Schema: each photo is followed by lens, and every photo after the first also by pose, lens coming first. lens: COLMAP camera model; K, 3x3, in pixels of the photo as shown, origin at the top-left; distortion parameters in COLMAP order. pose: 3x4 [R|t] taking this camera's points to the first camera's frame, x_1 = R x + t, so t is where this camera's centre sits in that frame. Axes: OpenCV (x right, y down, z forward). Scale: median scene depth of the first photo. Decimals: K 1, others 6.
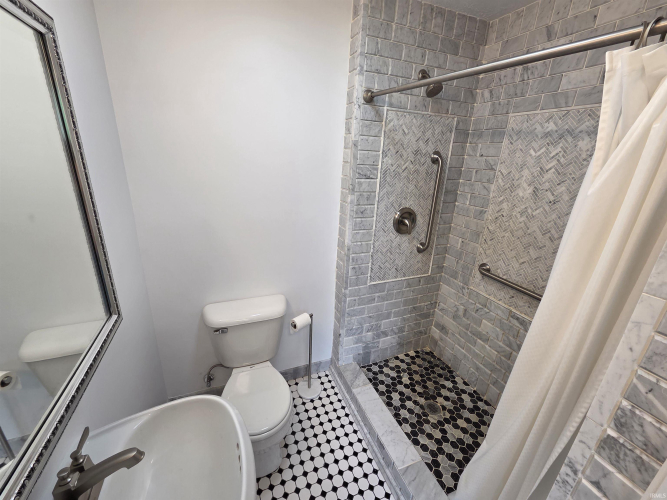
lens RADIAL K [[275.0, 0, 328.8], [0, 275.0, 247.7], [0, 0, 1]] dist [-0.002054, -0.000335]
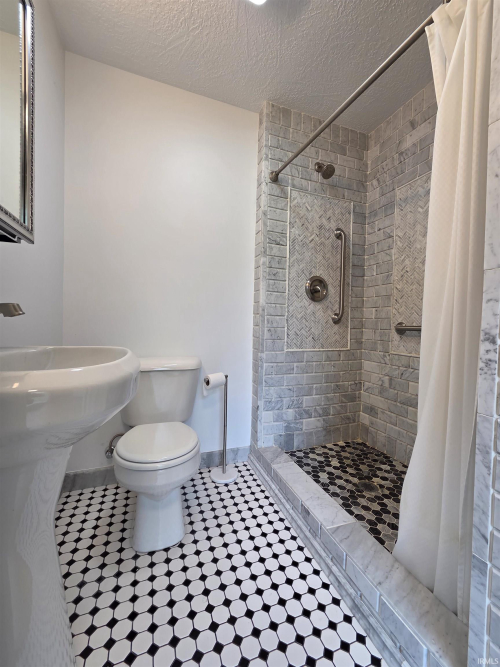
lens RADIAL K [[275.0, 0, 252.0], [0, 275.0, 334.0], [0, 0, 1]] dist [-0.002054, -0.000335]
pose [[0.999545, -0.020207, -0.022386, 0.048668], [0.012424, 0.952308, -0.304887, 0.381065], [0.027479, 0.304470, 0.952125, 0.043944]]
